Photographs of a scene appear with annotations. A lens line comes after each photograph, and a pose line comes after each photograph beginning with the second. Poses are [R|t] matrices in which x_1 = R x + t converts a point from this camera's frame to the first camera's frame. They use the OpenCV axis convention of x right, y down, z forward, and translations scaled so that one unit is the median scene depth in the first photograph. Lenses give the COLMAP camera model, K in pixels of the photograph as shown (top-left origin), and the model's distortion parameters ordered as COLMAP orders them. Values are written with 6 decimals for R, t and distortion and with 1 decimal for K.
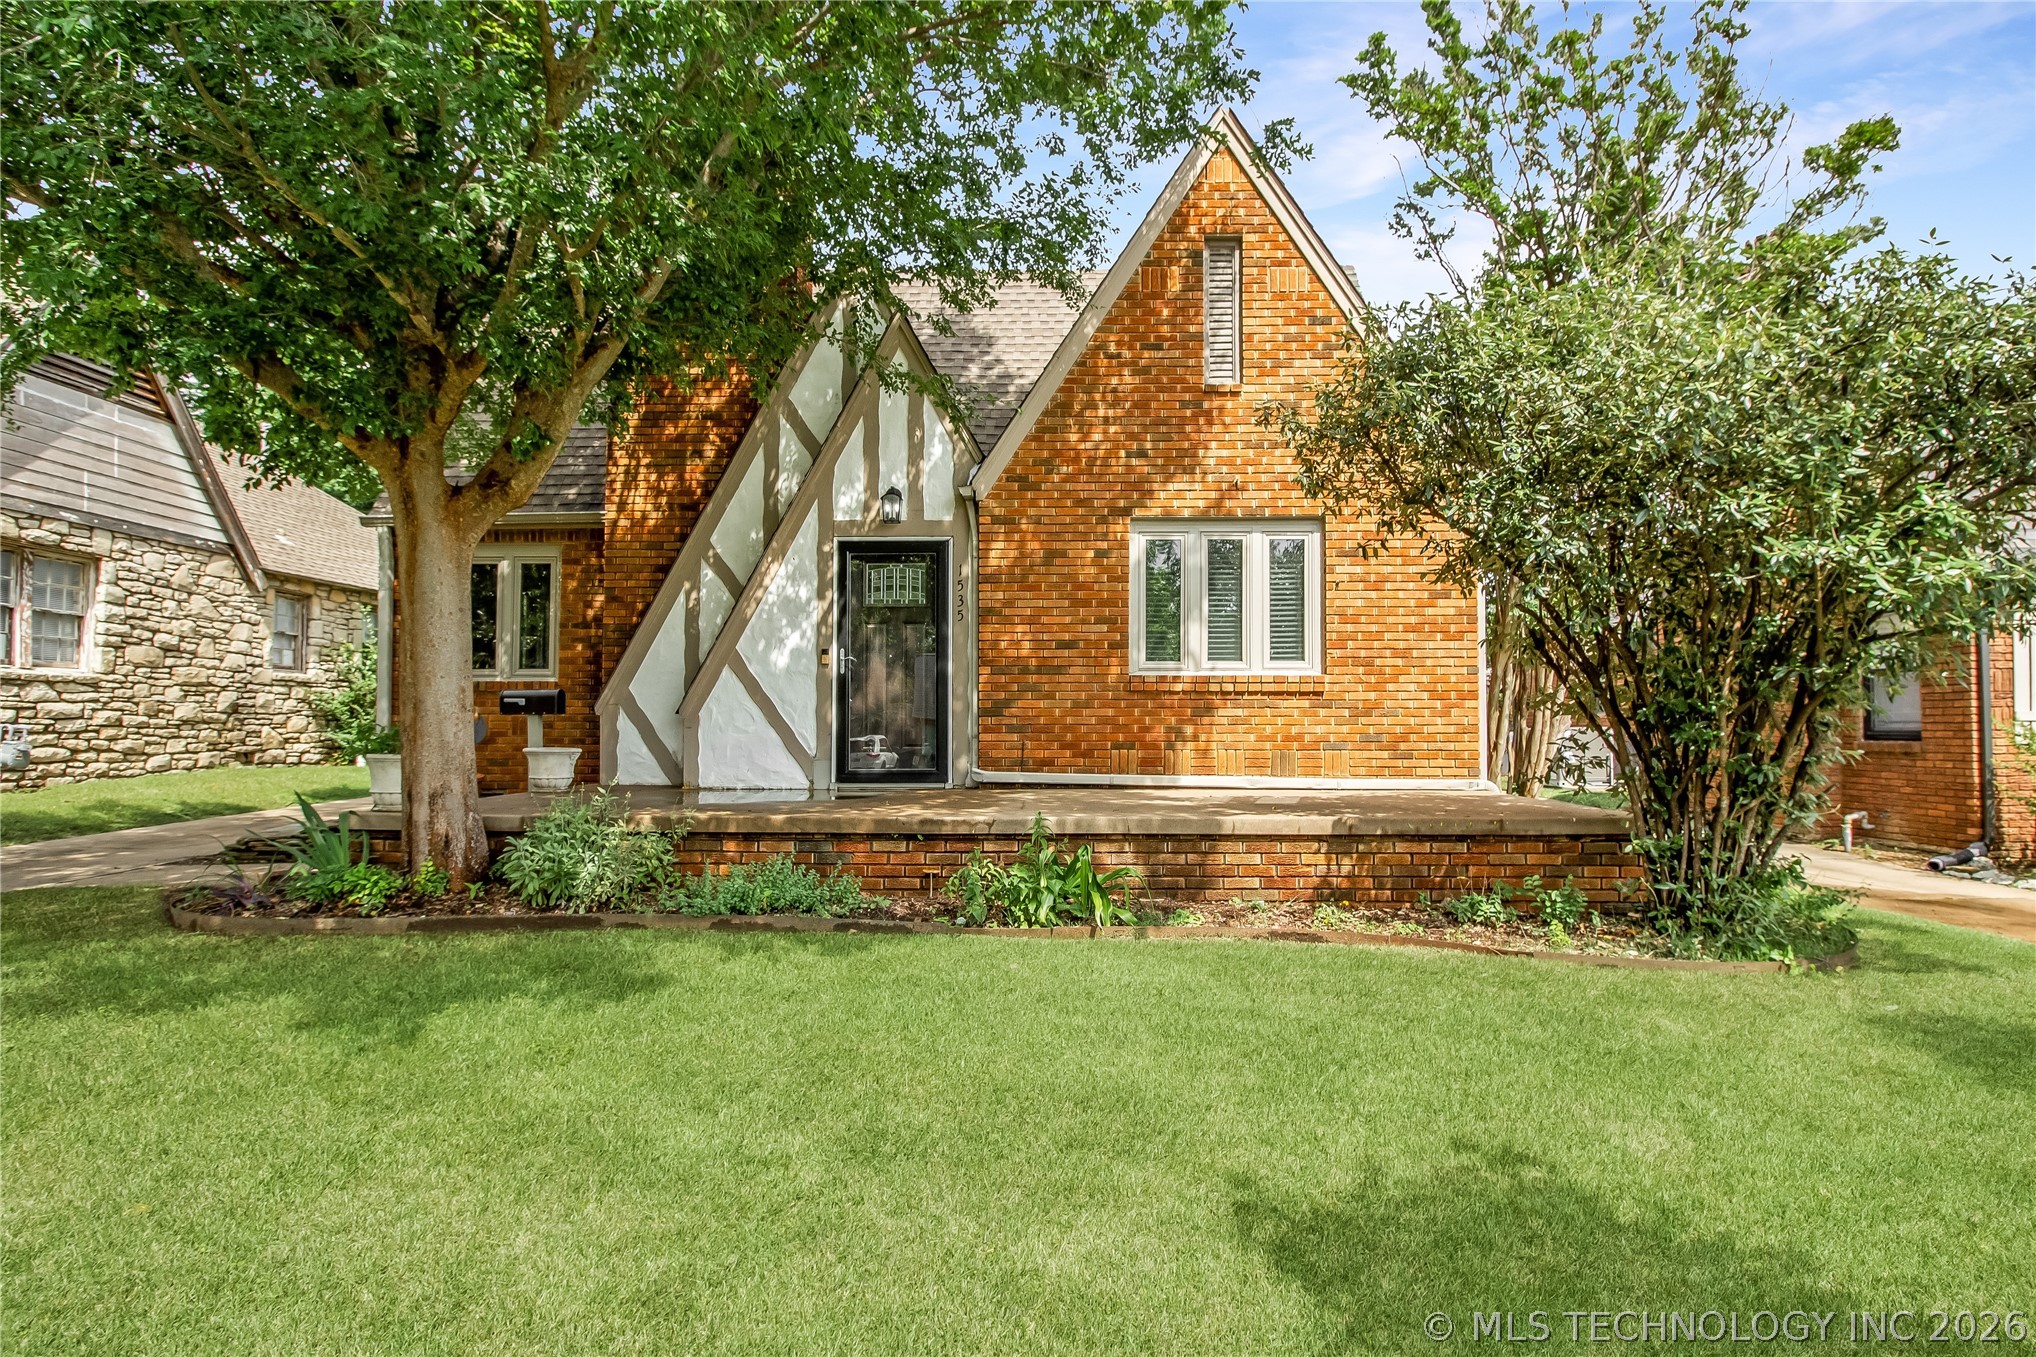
lens RADIAL K [[941.8, 0, 1017.4], [0, 941.8, 702.9], [0, 0, 1]] dist [-0.002082, -0.000526]
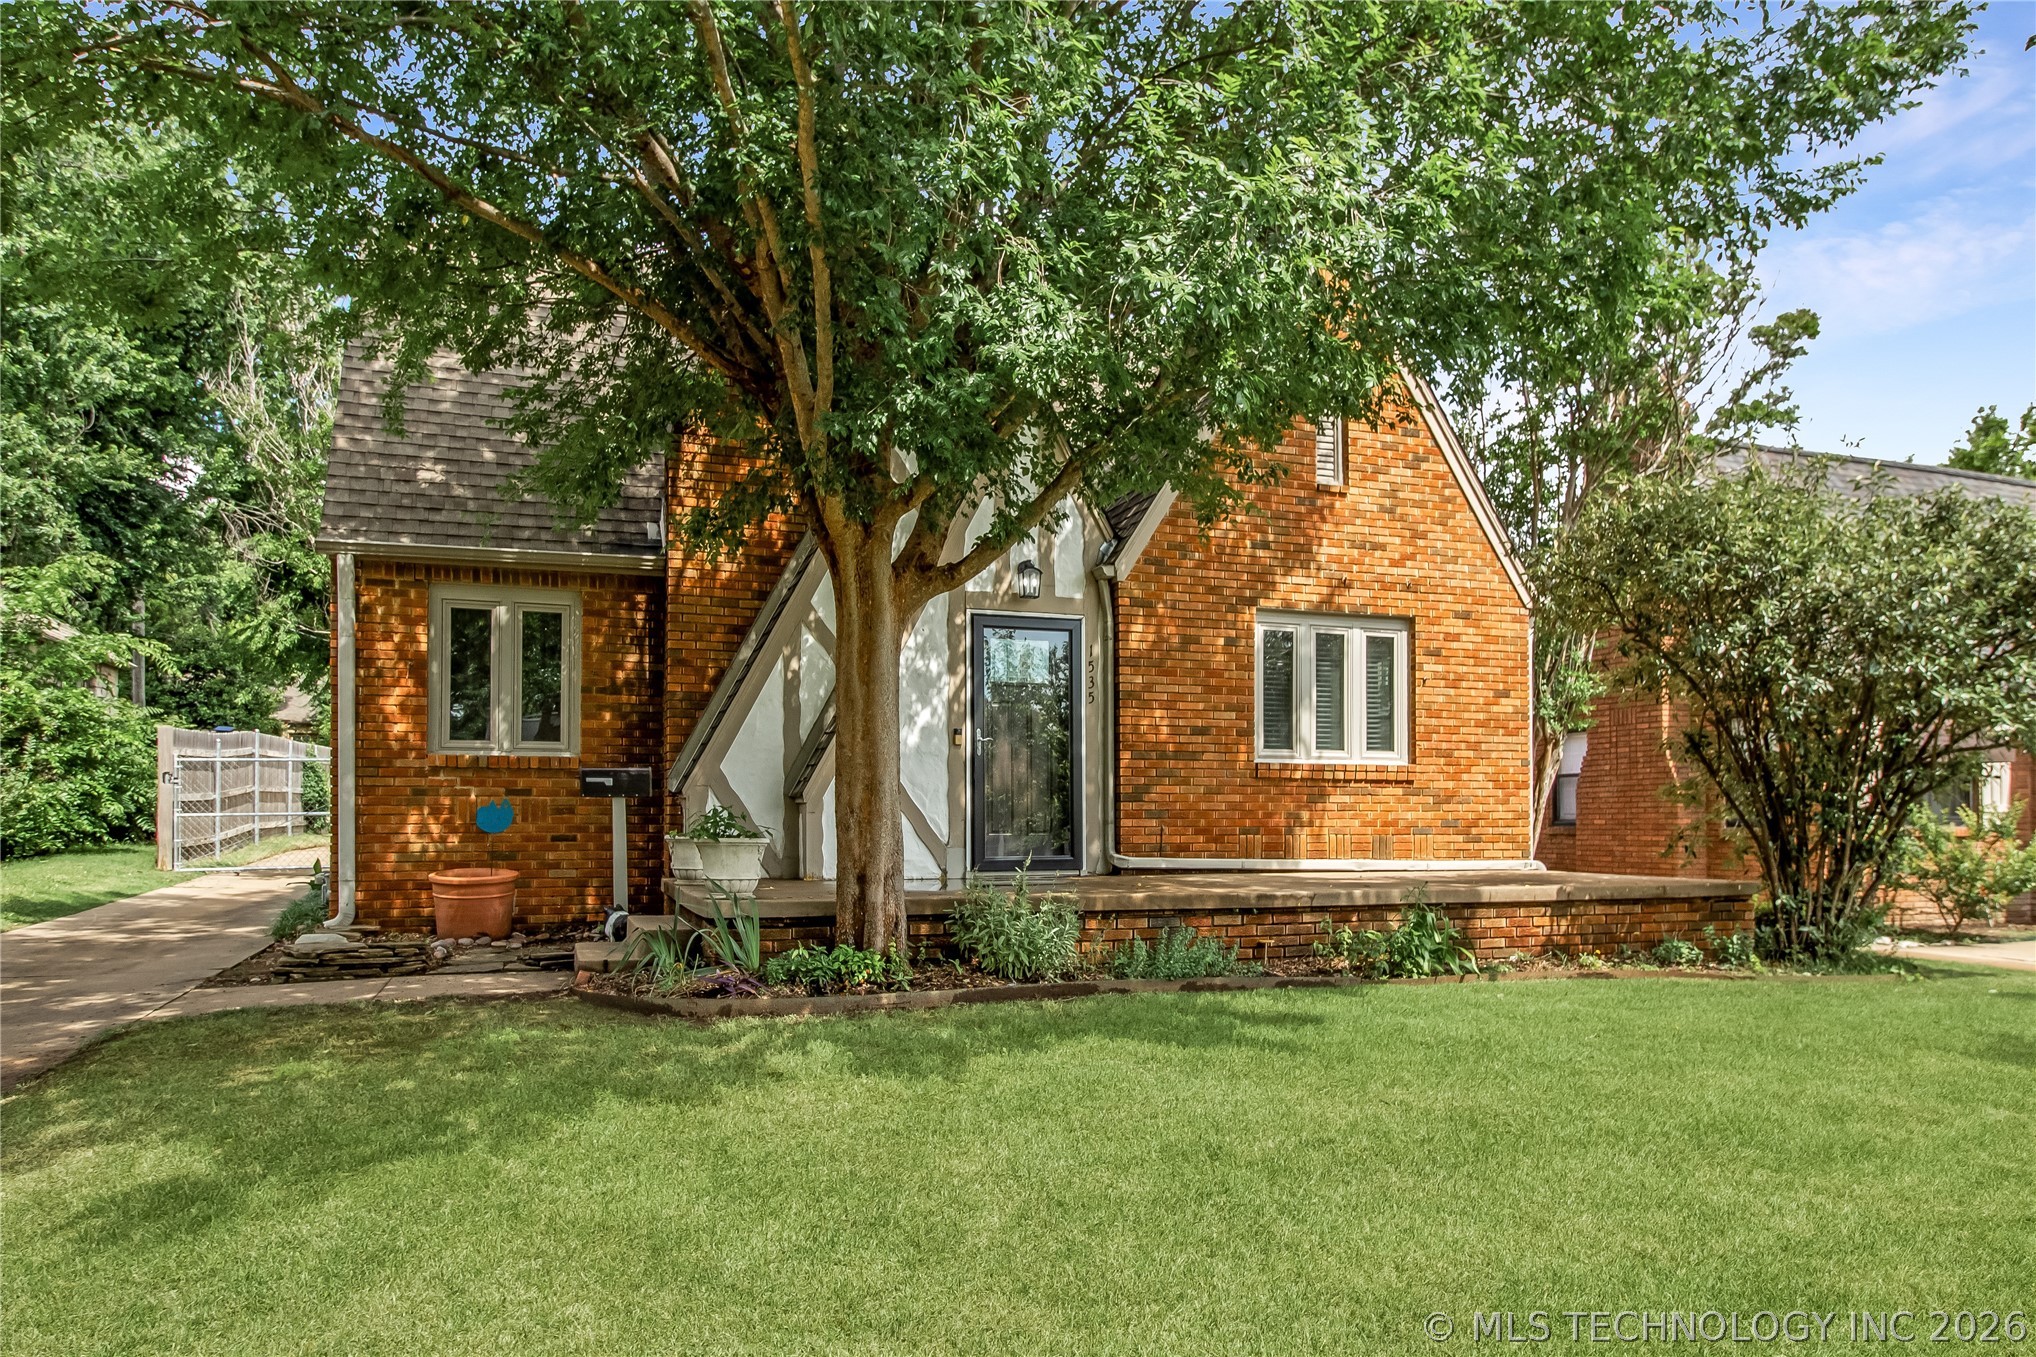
lens RADIAL K [[1210.5, 0, 1017.7], [0, 1210.5, 808.4], [0, 0, 1]] dist [-0.003230, 0.000537]
pose [[0.943906, 0.003994, 0.330191, -0.555417], [-0.009627, 0.999835, 0.015426, 0.002940], [-0.330075, -0.017739, 0.943788, -0.156845]]
